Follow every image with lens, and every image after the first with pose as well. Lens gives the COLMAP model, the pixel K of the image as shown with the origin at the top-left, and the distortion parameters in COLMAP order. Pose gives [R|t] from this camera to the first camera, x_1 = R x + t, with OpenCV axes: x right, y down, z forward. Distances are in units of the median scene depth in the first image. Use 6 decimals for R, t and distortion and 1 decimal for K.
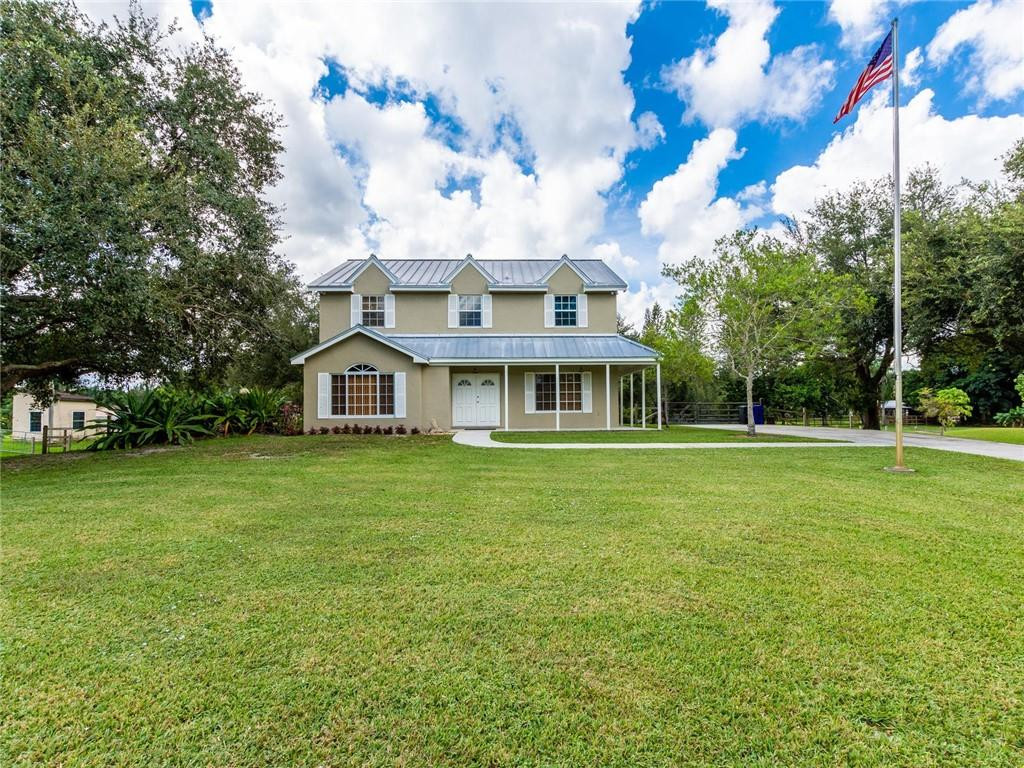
lens RADIAL K [[914.0, 0, 516.7], [0, 914.0, 381.8], [0, 0, 1]] dist [-0.008090, 0.010014]
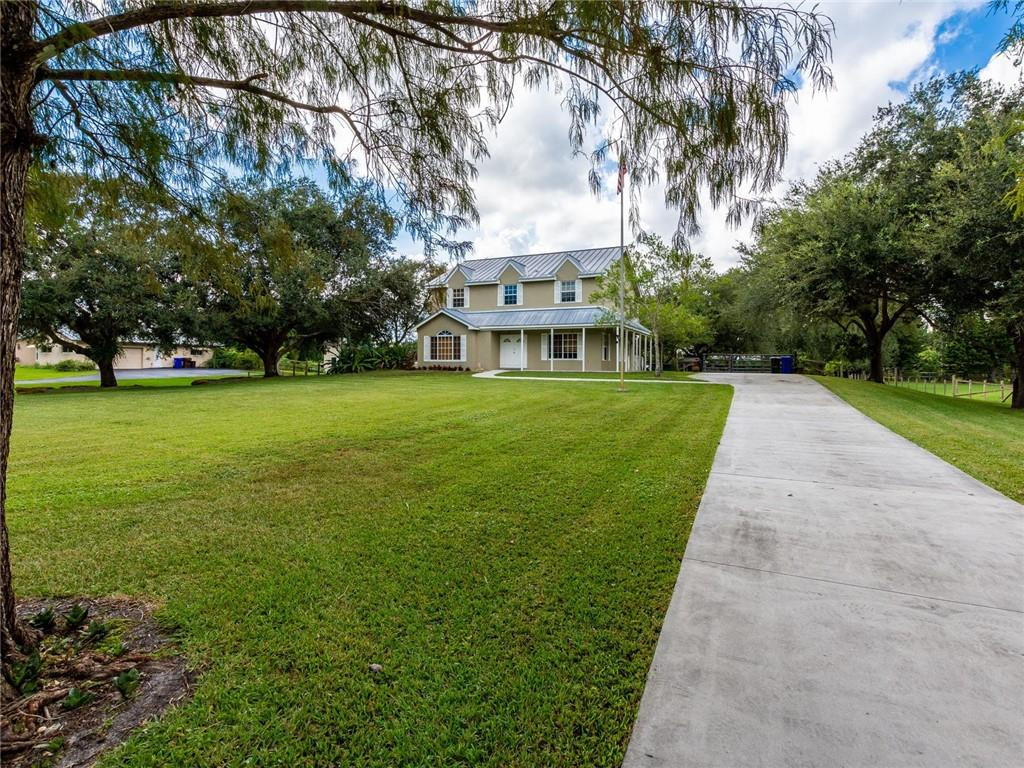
lens RADIAL K [[914.0, 0, 516.7], [0, 914.0, 381.8], [0, 0, 1]] dist [-0.008090, 0.010014]
pose [[0.620250, 0.028203, -0.783897, 1.272132], [0.009804, 0.998997, 0.043700, 0.003419], [0.784343, -0.034790, 0.619351, 0.023019]]
